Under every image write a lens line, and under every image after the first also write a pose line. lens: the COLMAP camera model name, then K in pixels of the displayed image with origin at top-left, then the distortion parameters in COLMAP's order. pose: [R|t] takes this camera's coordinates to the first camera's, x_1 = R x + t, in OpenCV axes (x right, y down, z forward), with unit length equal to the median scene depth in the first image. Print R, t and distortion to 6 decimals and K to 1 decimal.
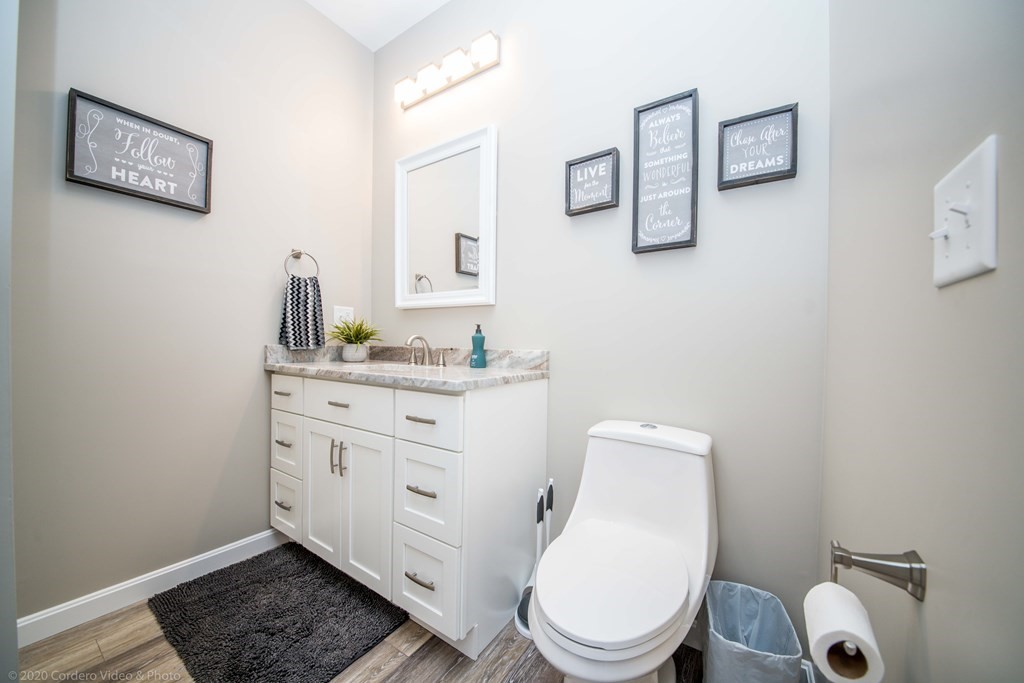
lens RADIAL K [[365.1, 0, 514.4], [0, 365.1, 347.5], [0, 0, 1]] dist [-0.019521, -0.000290]
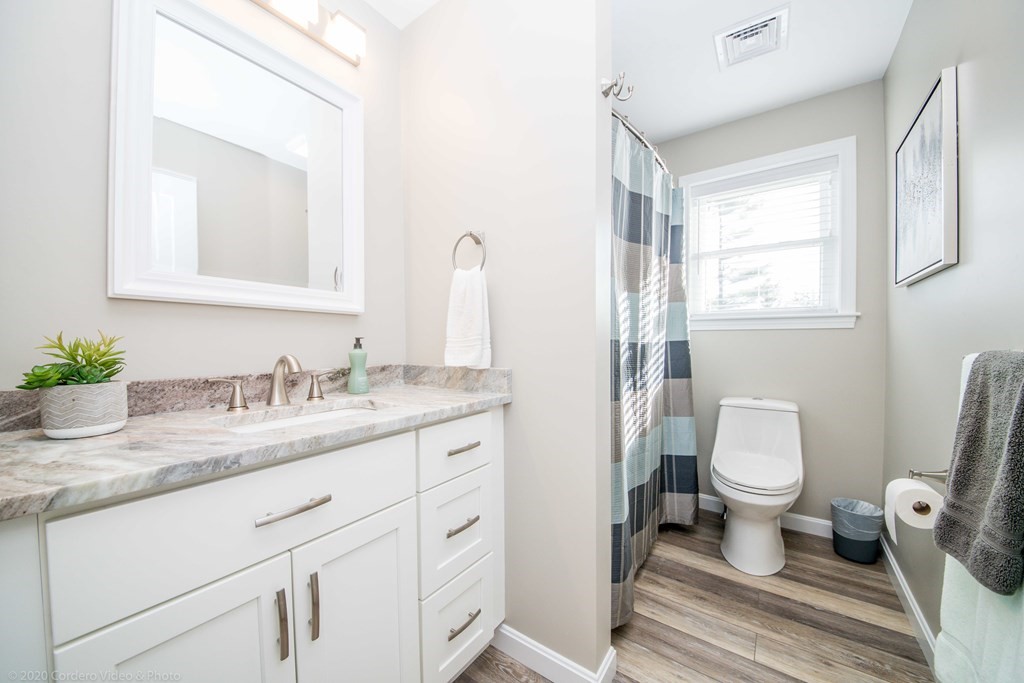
lens RADIAL K [[365.1, 0, 514.4], [0, 365.1, 347.5], [0, 0, 1]] dist [-0.019521, -0.000290]
pose [[0.039640, -0.035486, 0.998584, -0.938175], [0.012206, 0.999312, 0.035027, -0.069640], [-0.999139, 0.010800, 0.040046, 0.678584]]
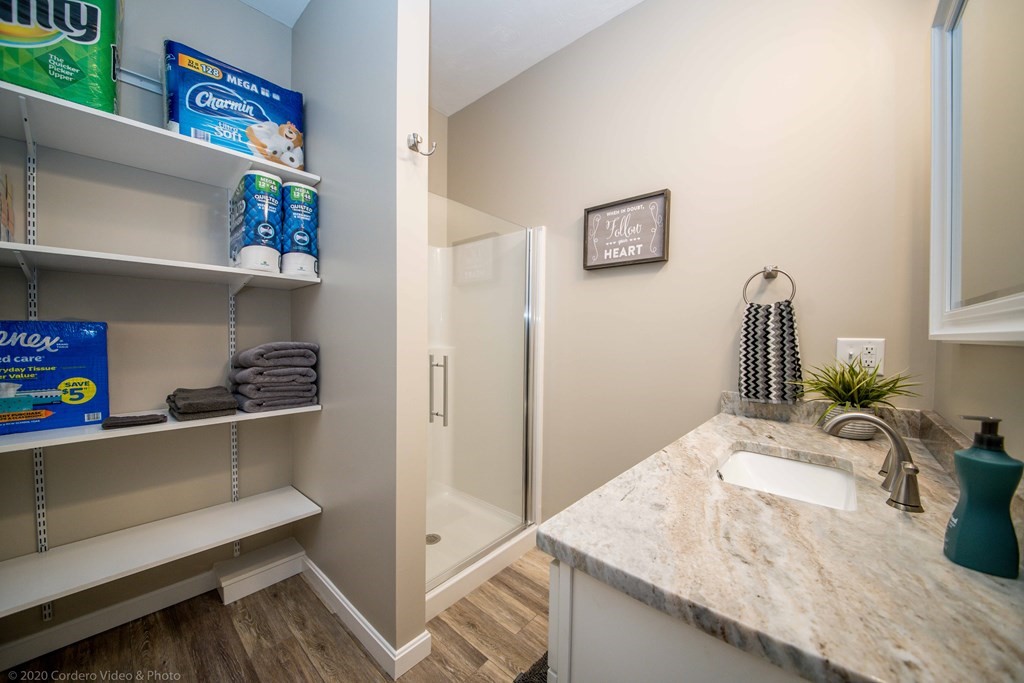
lens RADIAL K [[365.1, 0, 514.4], [0, 365.1, 347.5], [0, 0, 1]] dist [-0.019521, -0.000290]
pose [[-0.138993, 0.010467, -0.990238, 0.254120], [-0.024327, 0.999606, 0.013981, -0.124362], [0.989994, 0.026033, -0.138684, 0.716021]]
